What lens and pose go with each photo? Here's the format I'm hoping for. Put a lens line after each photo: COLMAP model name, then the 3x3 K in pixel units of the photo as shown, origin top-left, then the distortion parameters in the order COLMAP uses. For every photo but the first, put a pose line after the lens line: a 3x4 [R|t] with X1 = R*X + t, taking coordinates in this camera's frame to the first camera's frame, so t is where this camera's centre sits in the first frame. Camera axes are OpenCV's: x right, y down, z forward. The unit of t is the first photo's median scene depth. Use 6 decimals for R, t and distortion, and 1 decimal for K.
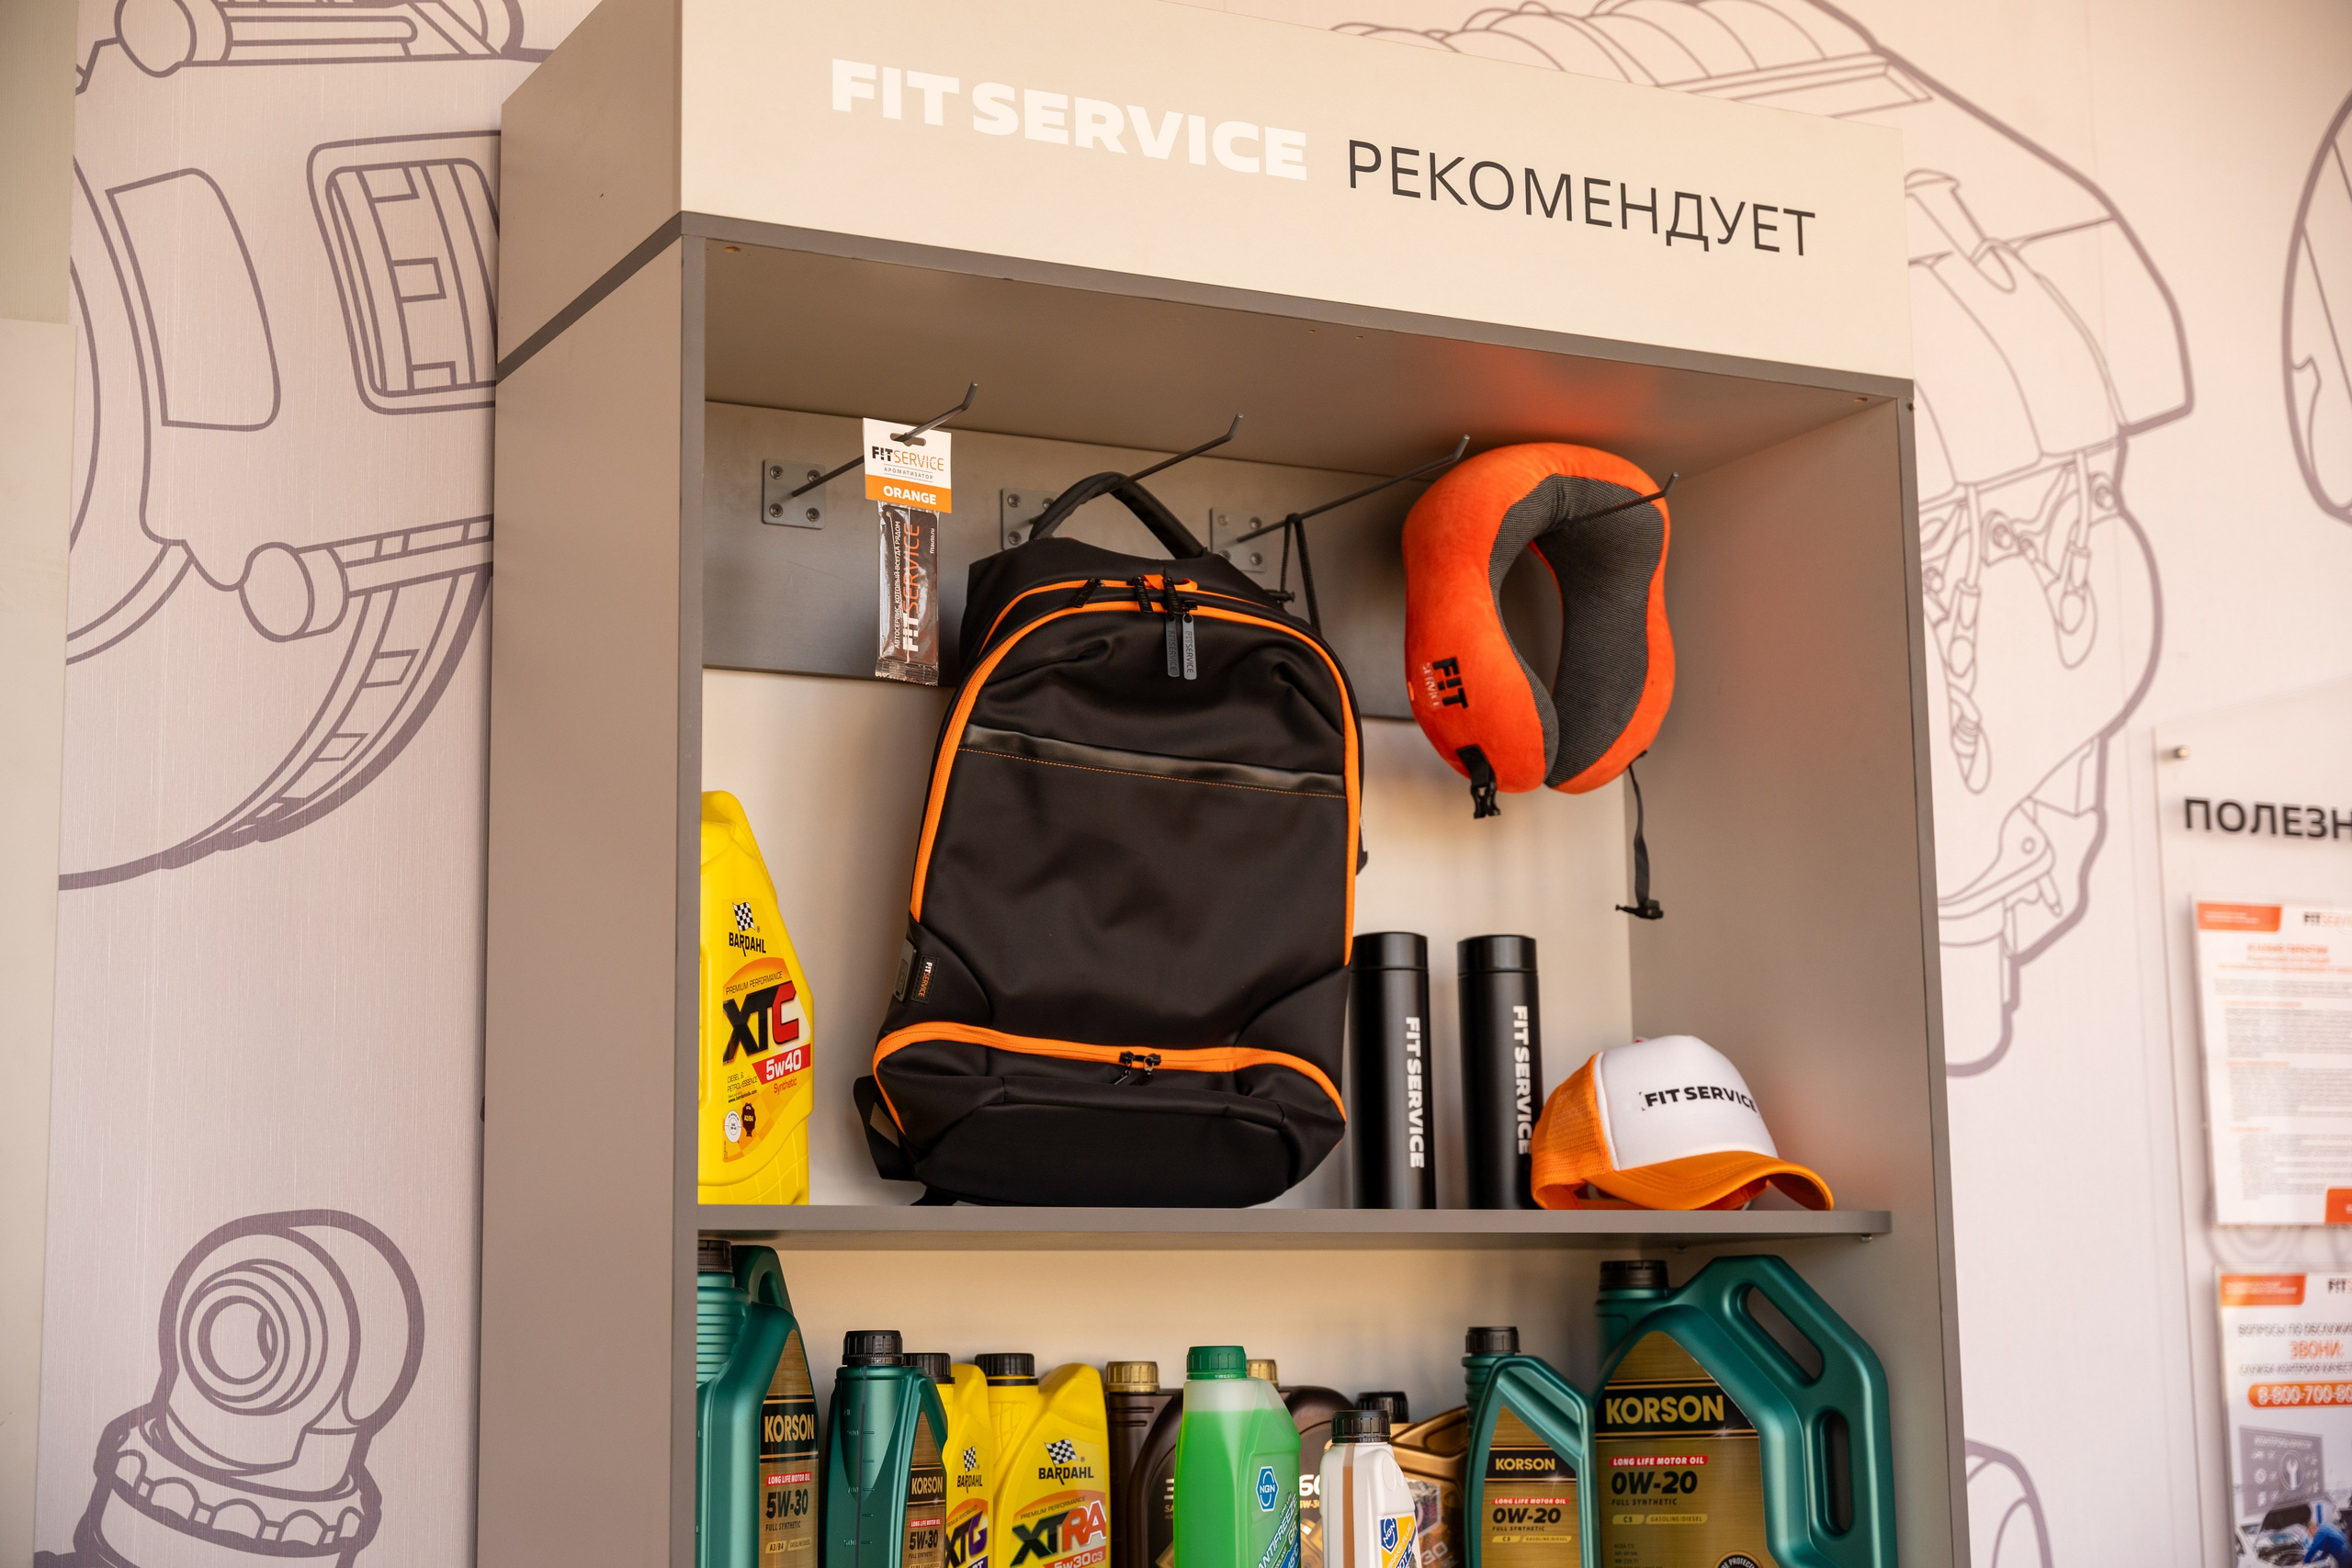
lens RADIAL K [[3645.8, 0, 1176.0], [0, 3645.8, 784.0], [0, 0, 1]] dist [0.031962, -0.013375]
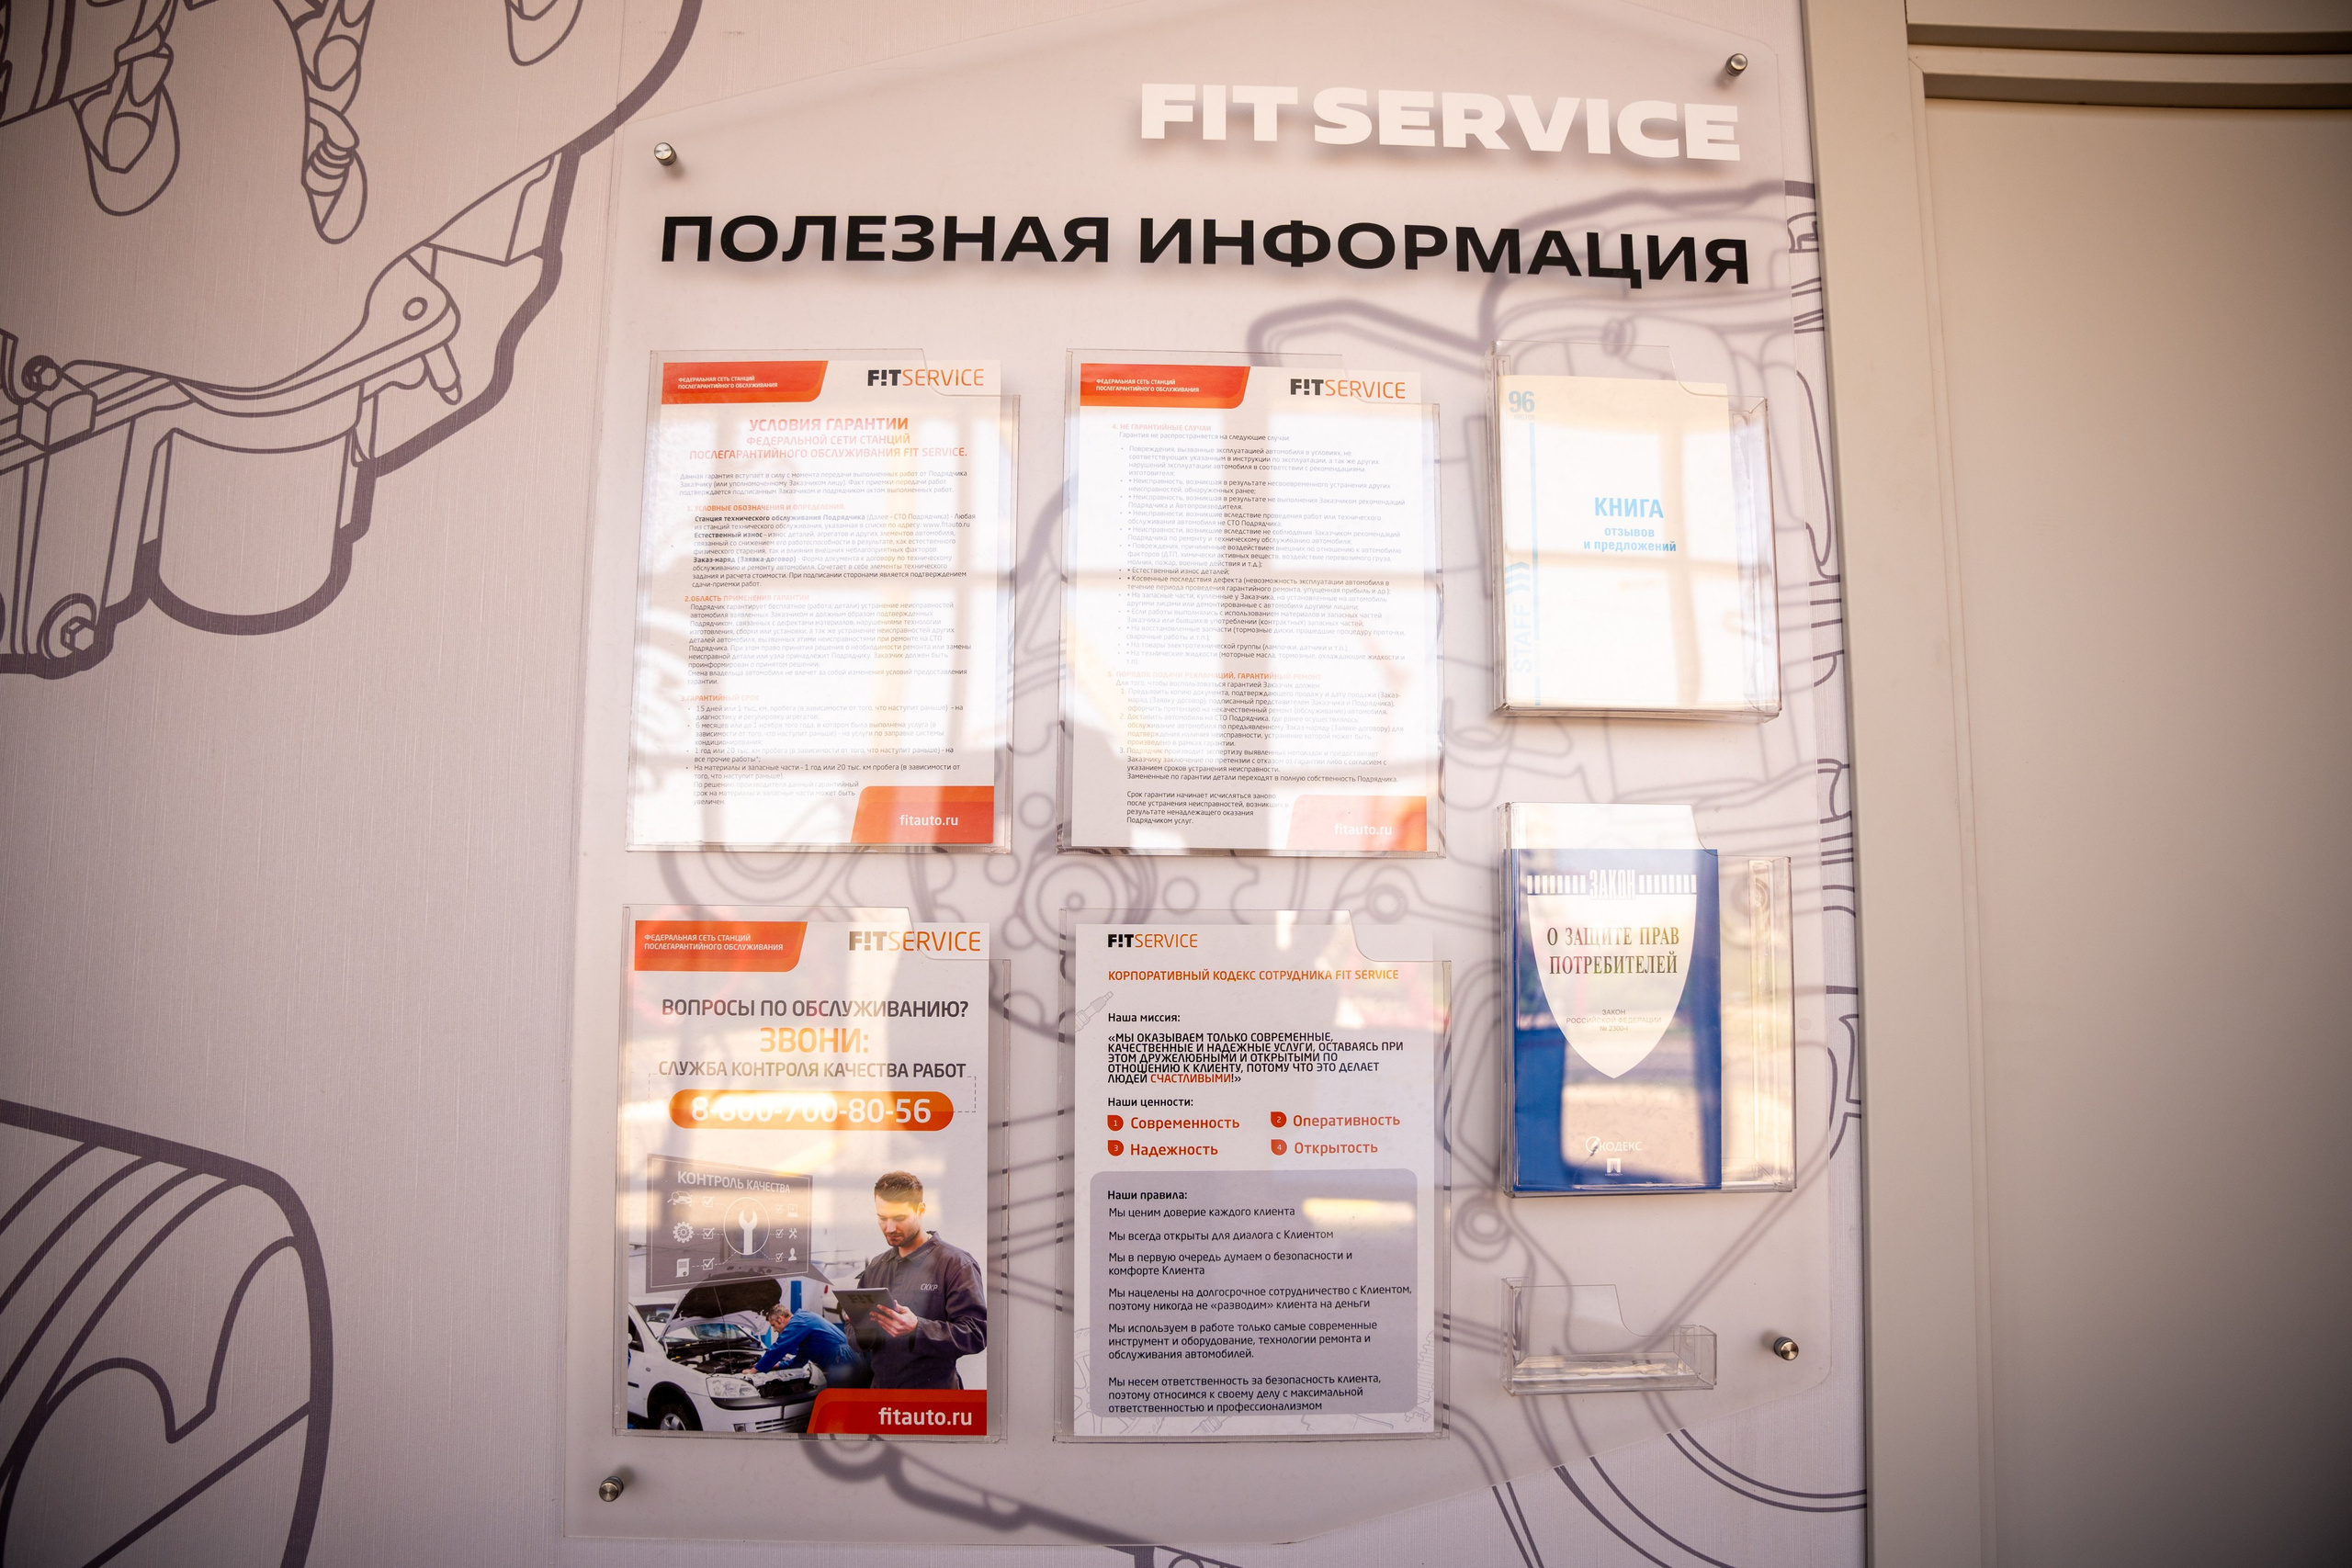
lens RADIAL K [[1649.0, 0, 1178.5], [0, 1649.0, 781.6], [0, 0, 1]] dist [-0.167823, 0.134945]
pose [[0.909191, -0.027417, -0.415476, 0.494203], [0.046977, 0.998213, 0.036928, 0.104089], [0.413721, -0.053092, 0.908854, 0.784426]]
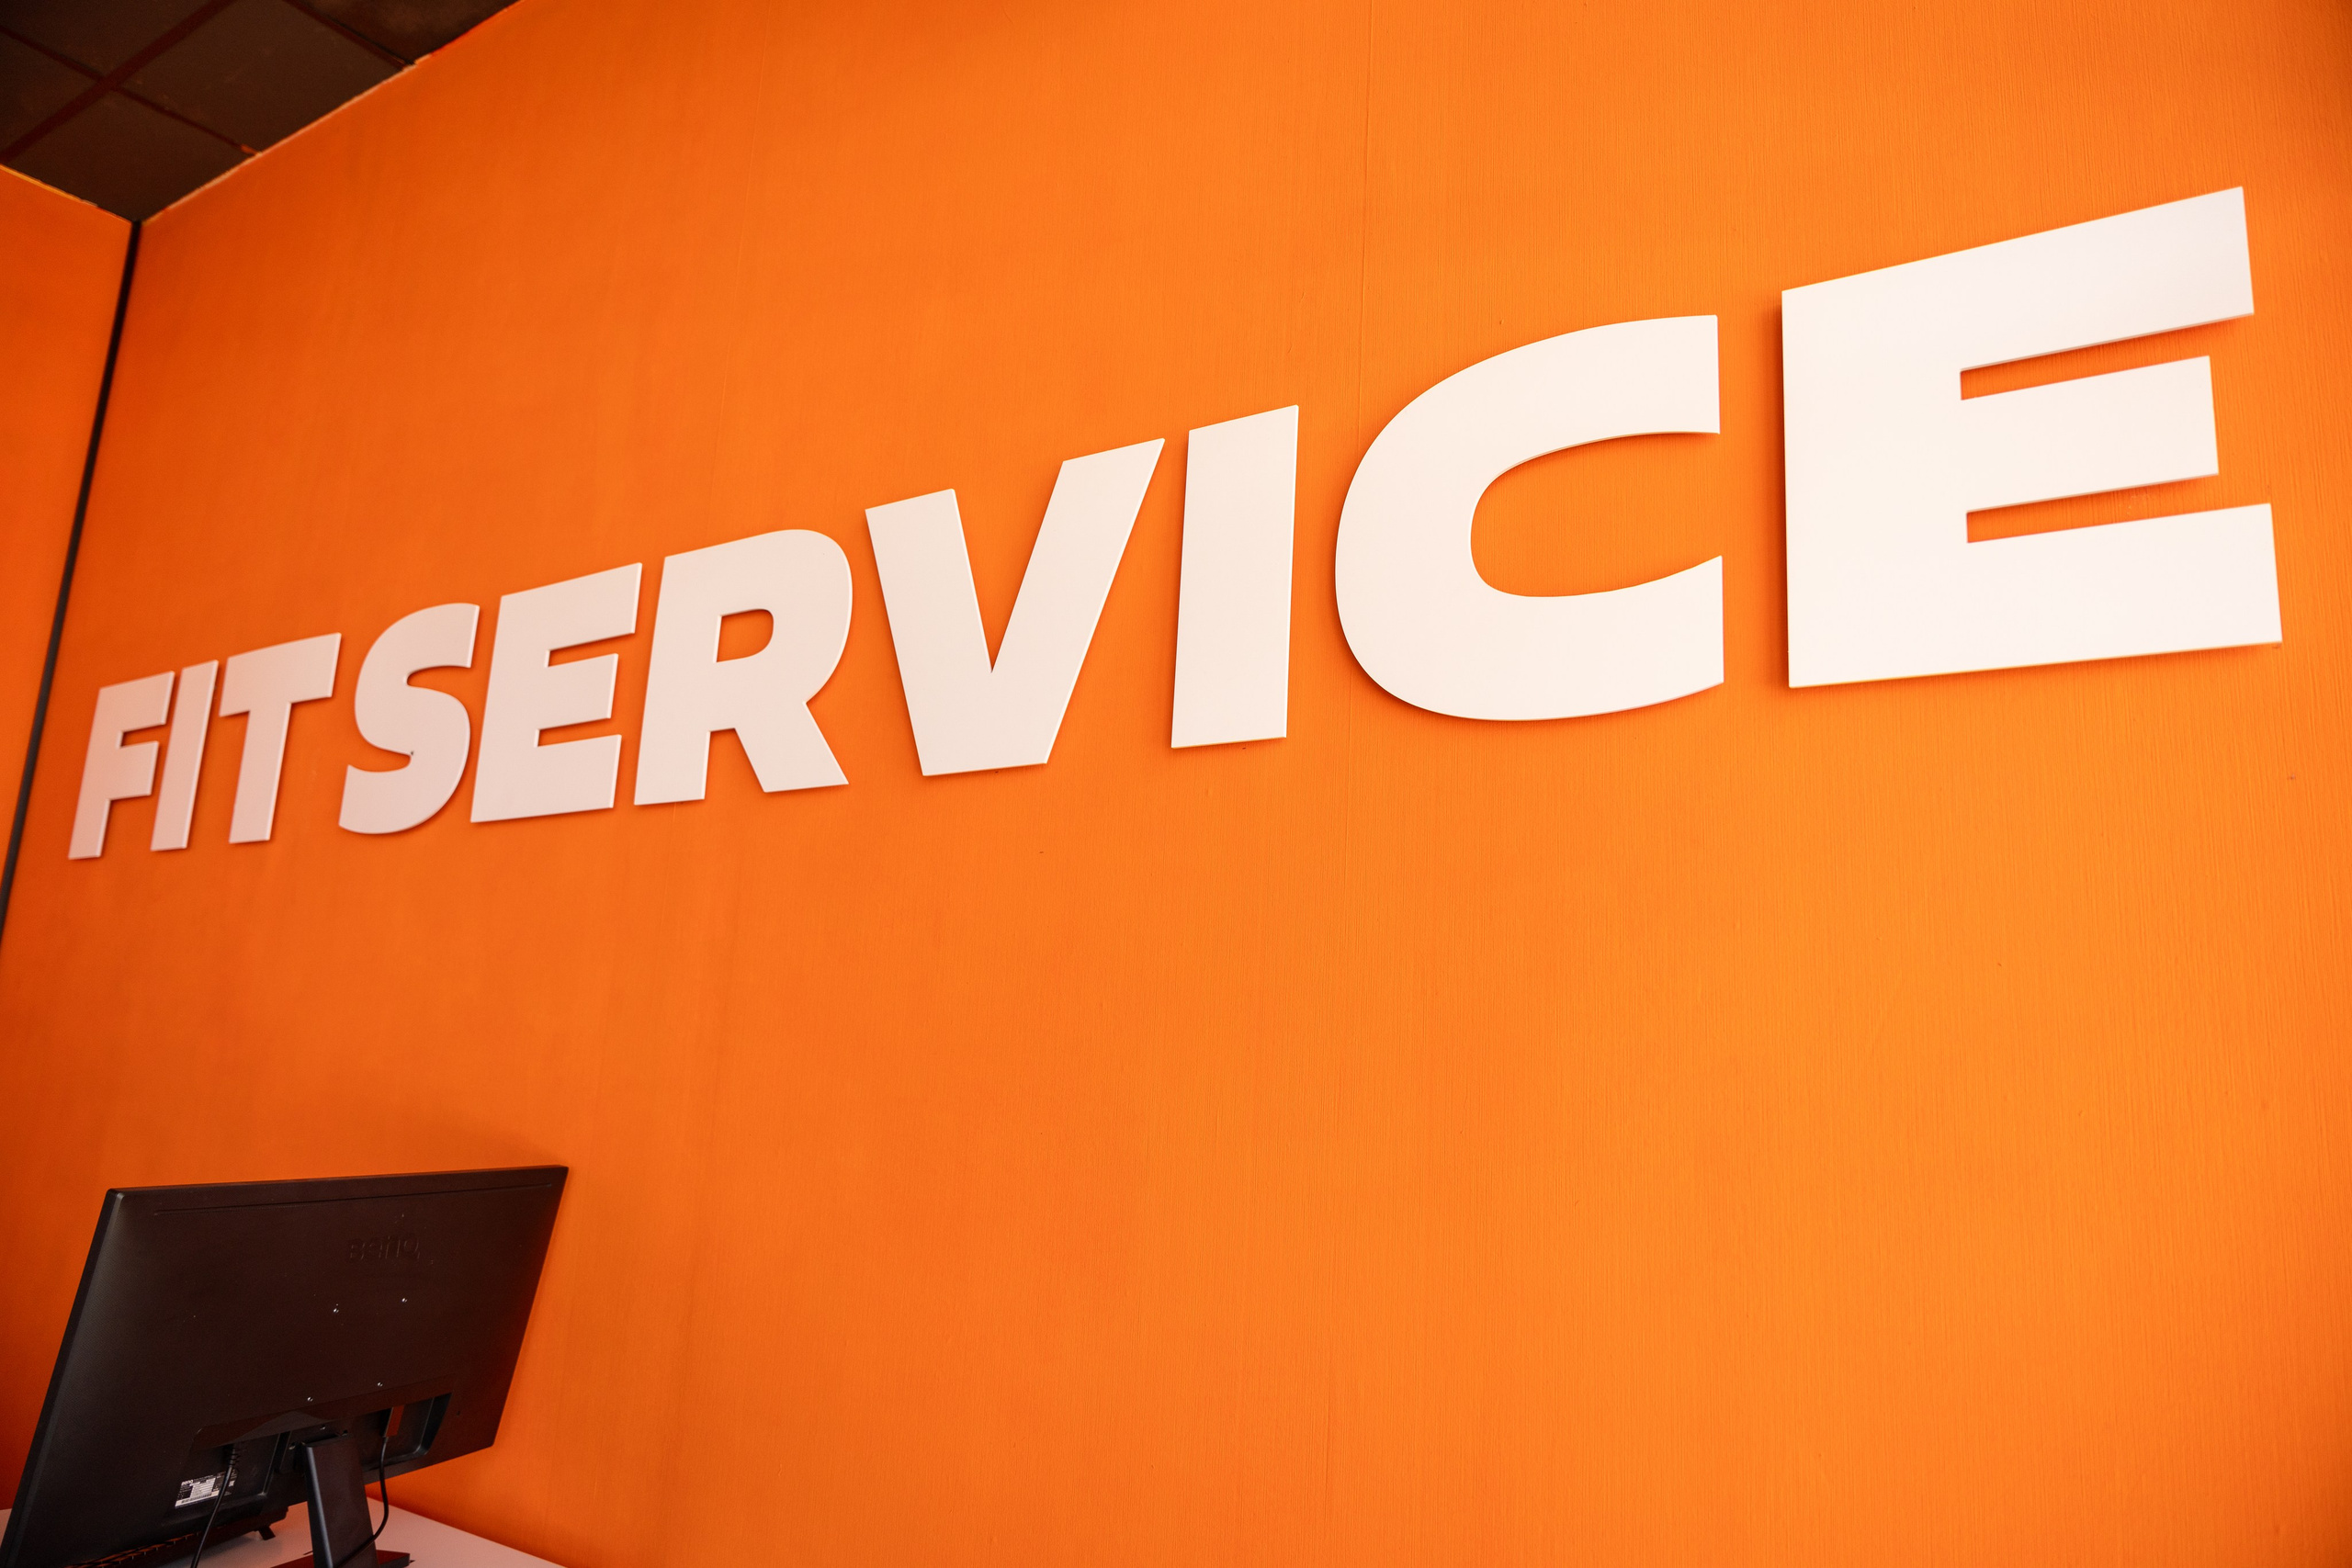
lens RADIAL K [[1564.8, 0, 1167.7], [0, 1564.8, 783.6], [0, 0, 1]] dist [-0.008853, -0.002102]
pose [[0.484987, -0.132337, -0.864450, 0.486893], [0.078618, 0.991079, -0.107615, 0.004396], [0.870981, -0.015769, 0.491064, 1.079151]]
